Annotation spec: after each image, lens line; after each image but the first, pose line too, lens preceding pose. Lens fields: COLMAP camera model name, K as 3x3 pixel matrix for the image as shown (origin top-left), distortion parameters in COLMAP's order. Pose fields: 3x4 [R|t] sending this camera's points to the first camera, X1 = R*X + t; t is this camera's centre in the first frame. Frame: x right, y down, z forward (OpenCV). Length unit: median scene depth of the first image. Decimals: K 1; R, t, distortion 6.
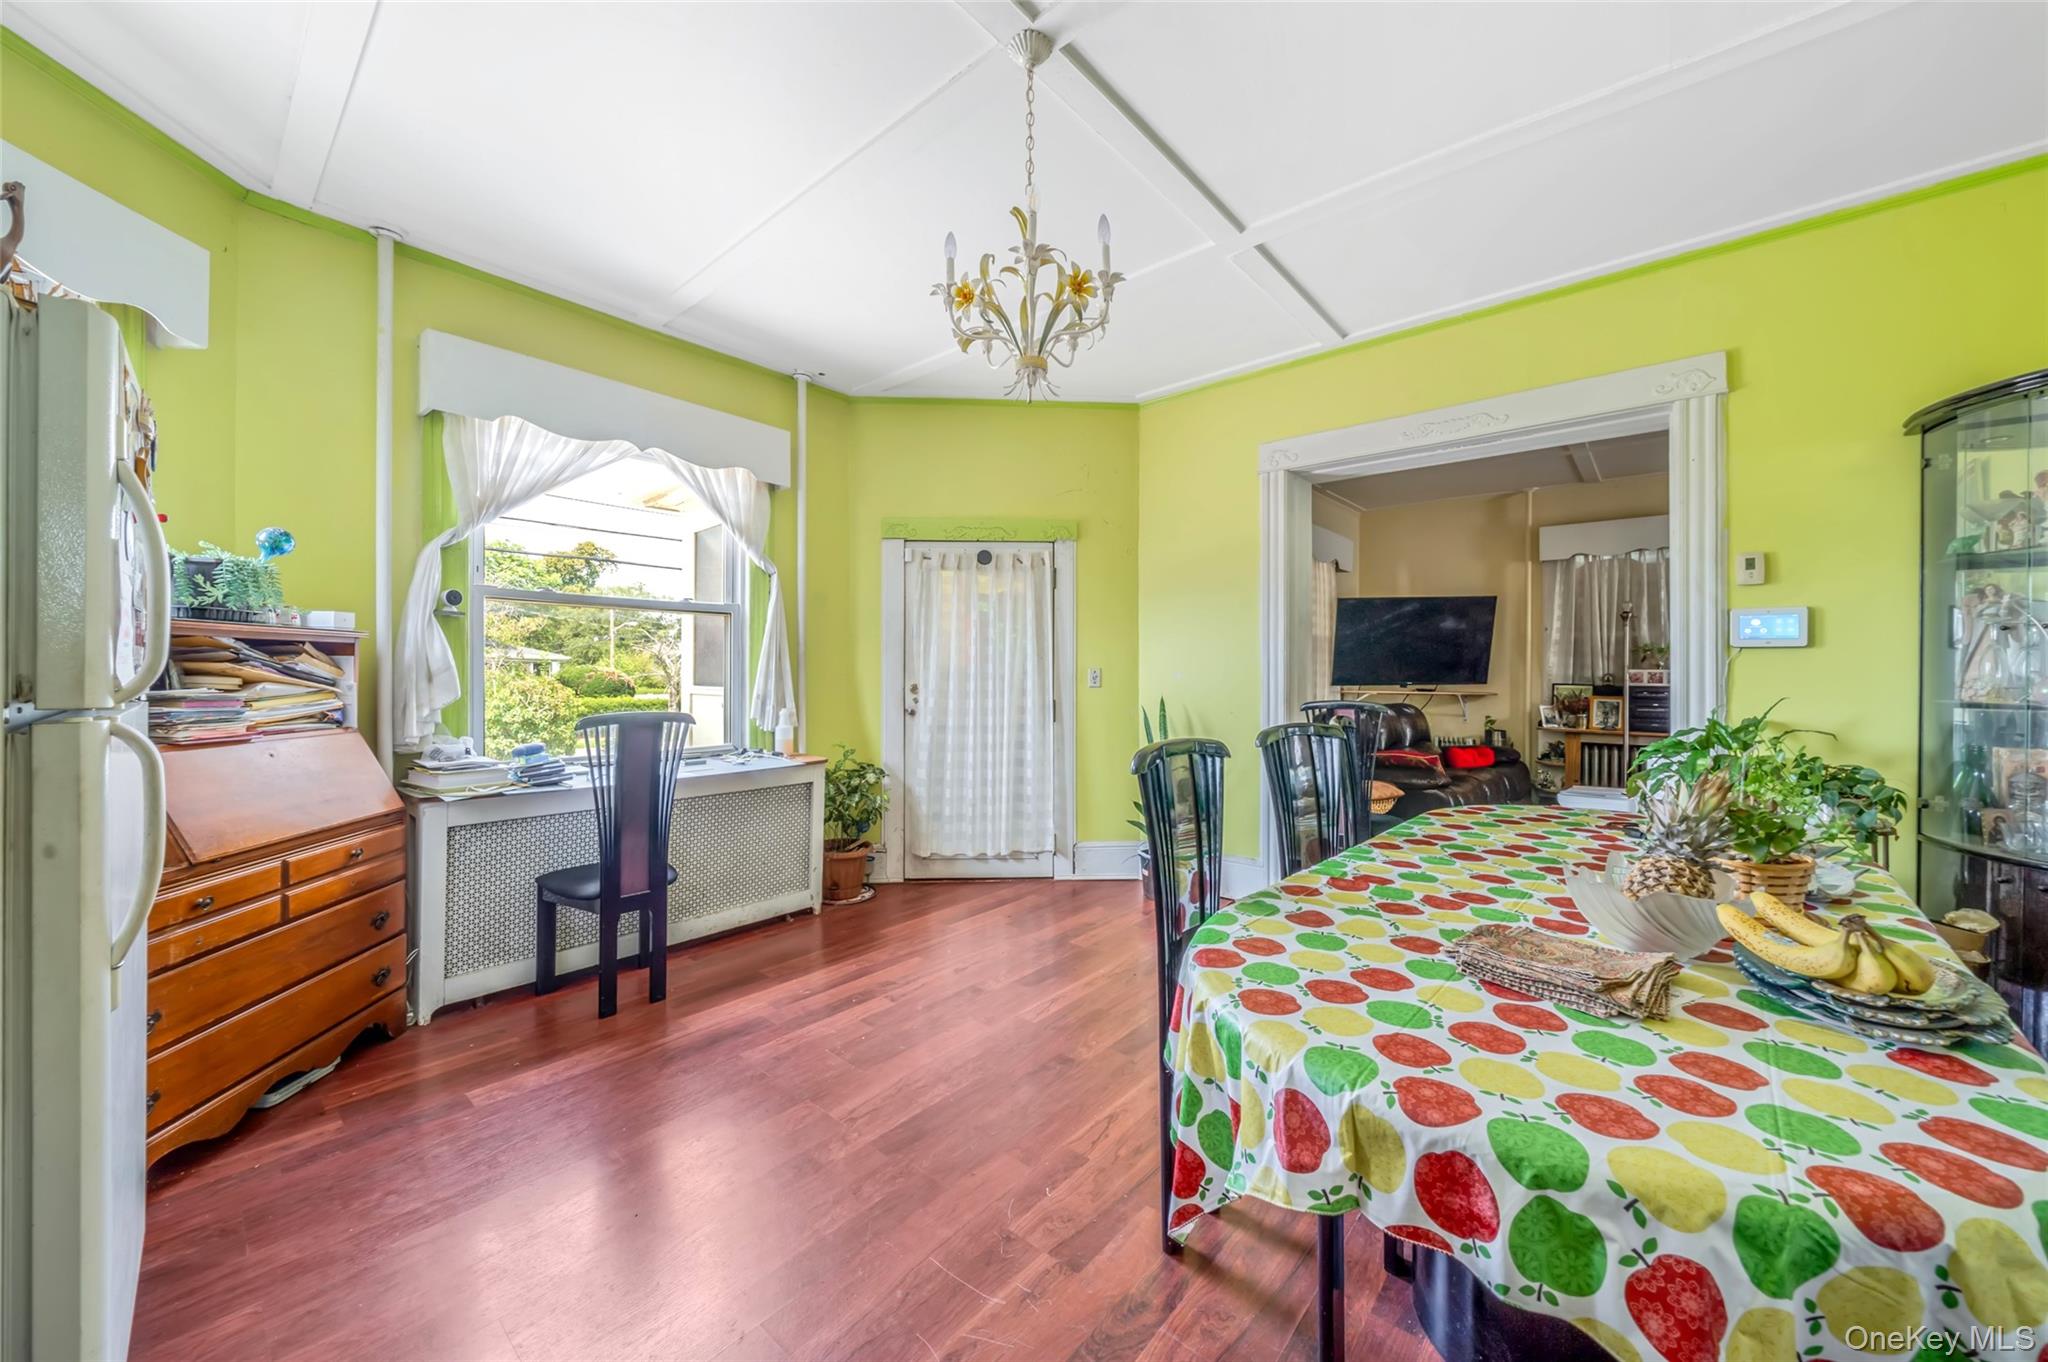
lens RADIAL K [[754.2, 0, 1024.7], [0, 754.2, 670.7], [0, 0, 1]] dist [0.001416, -0.000097]
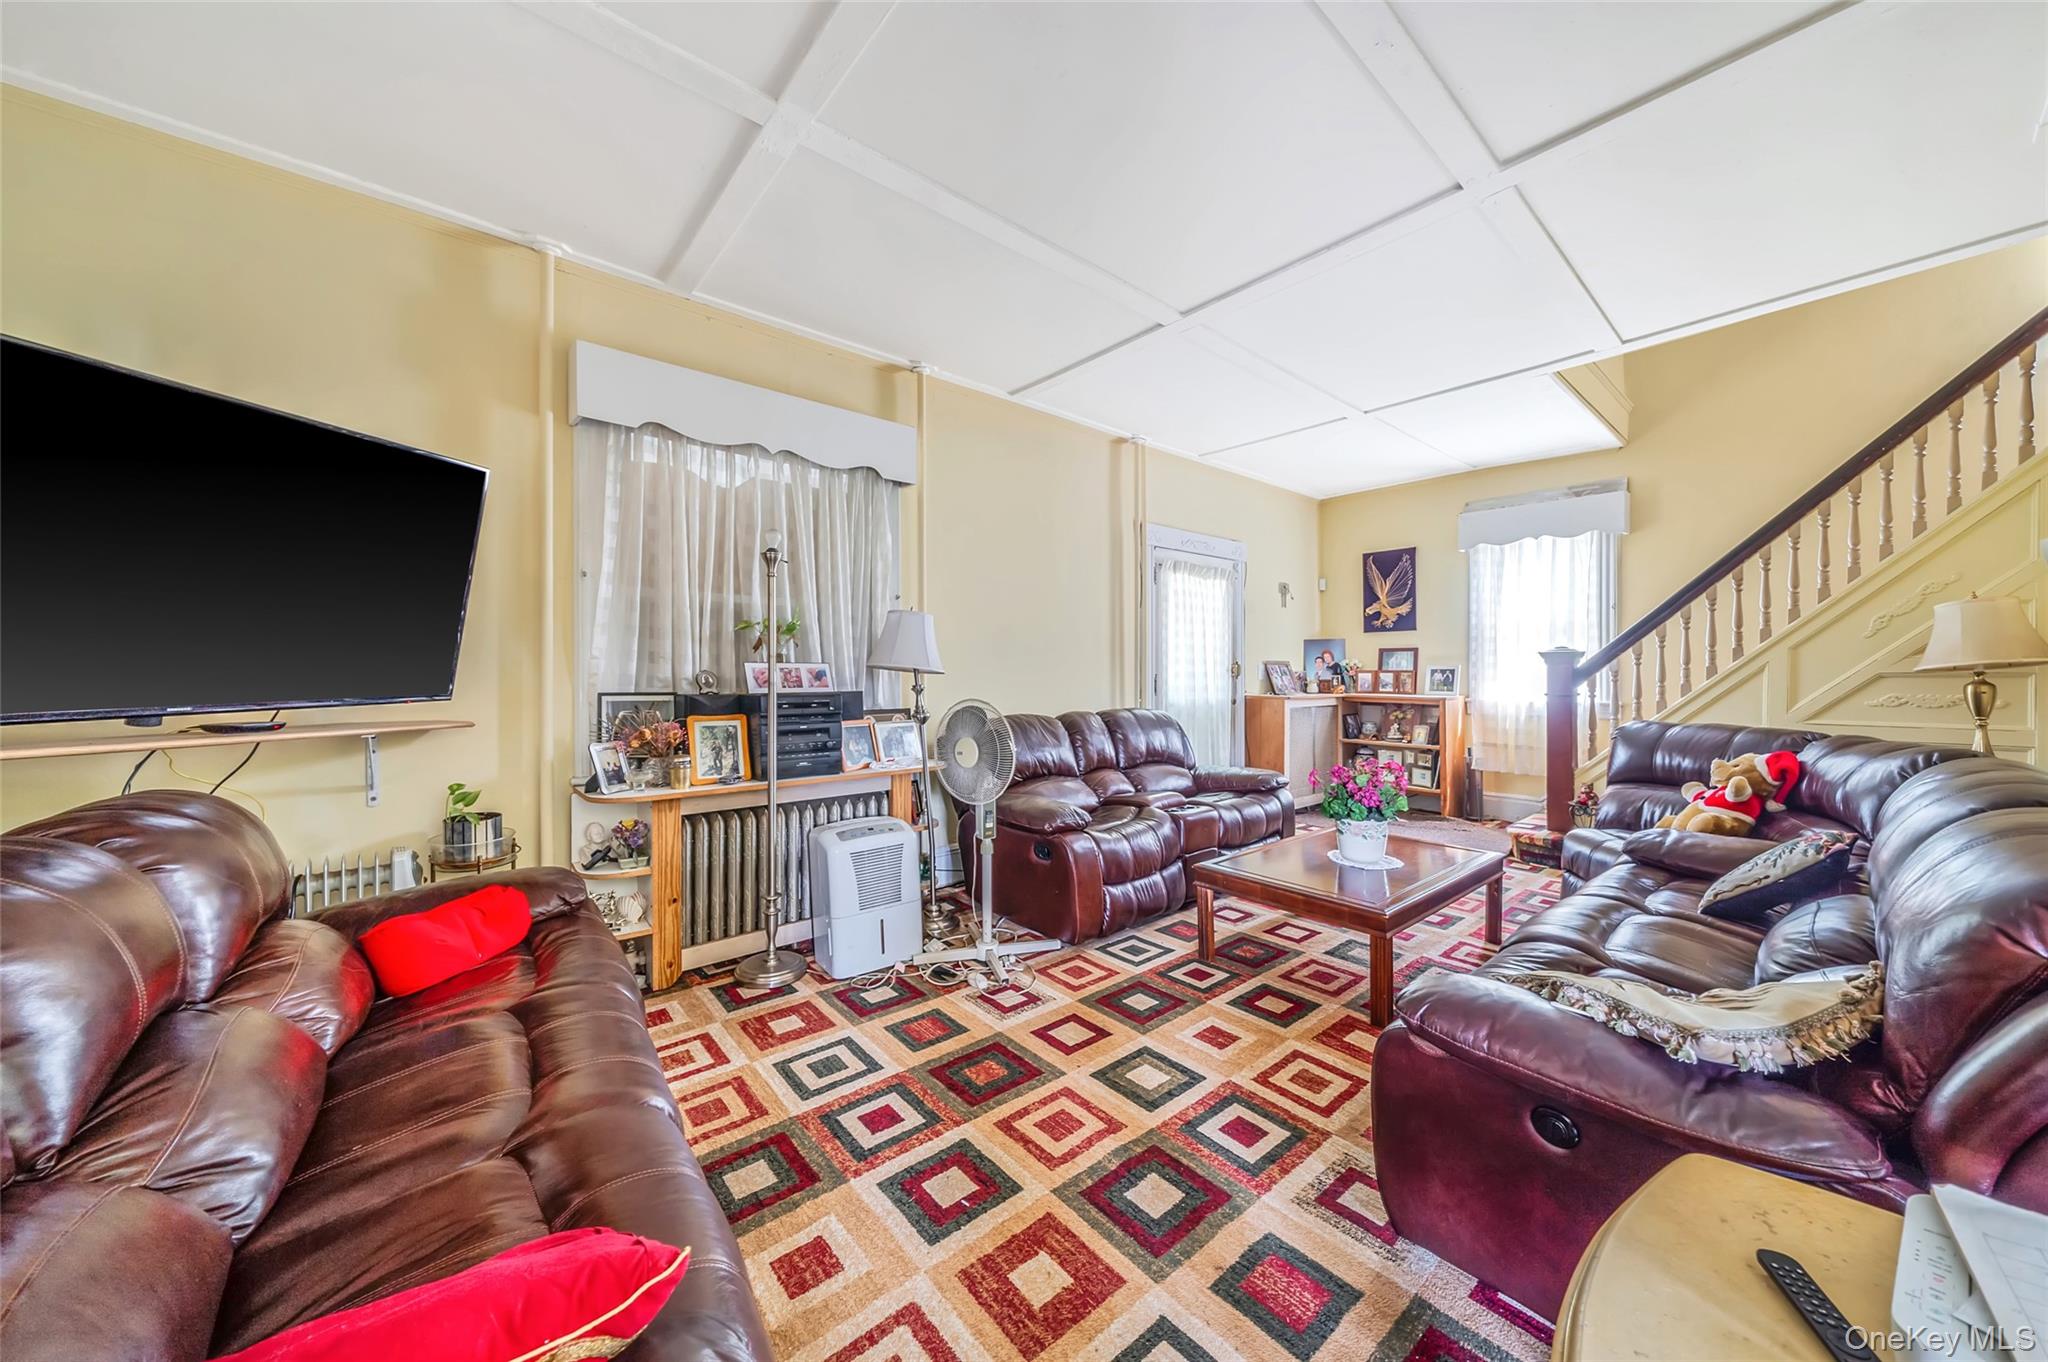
lens RADIAL K [[705.9, 0, 1028.1], [0, 705.9, 678.2], [0, 0, 1]] dist [0.000748, 0.000084]
pose [[0.155111, -0.007360, 0.987870, 0.319698], [0.005246, 0.999964, 0.006626, 0.006571], [-0.987883, 0.004155, 0.155144, 0.686320]]
